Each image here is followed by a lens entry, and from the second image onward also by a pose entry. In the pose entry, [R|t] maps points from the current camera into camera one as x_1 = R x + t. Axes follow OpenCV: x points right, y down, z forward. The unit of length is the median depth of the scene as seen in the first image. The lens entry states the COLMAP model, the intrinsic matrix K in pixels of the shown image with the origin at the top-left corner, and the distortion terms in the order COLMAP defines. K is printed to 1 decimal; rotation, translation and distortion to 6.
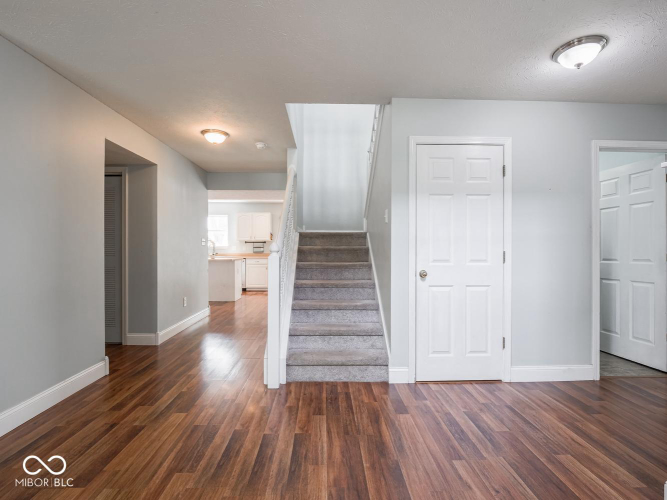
lens RADIAL K [[328.0, 0, 332.7], [0, 328.0, 249.6], [0, 0, 1]] dist [-0.015309, 0.000307]
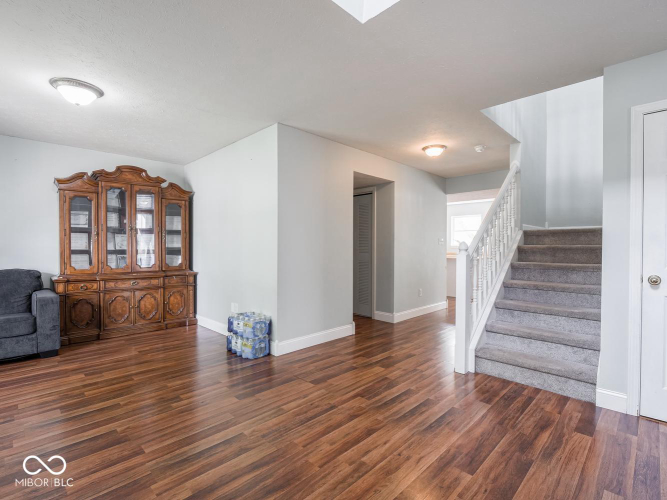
lens RADIAL K [[328.0, 0, 330.5], [0, 328.0, 250.3], [0, 0, 1]] dist [-0.015309, 0.000307]
pose [[0.687729, 0.007181, -0.725932, 0.304467], [-0.004672, 0.999974, 0.005466, 0.003272], [0.725952, -0.000368, 0.687745, -0.079351]]
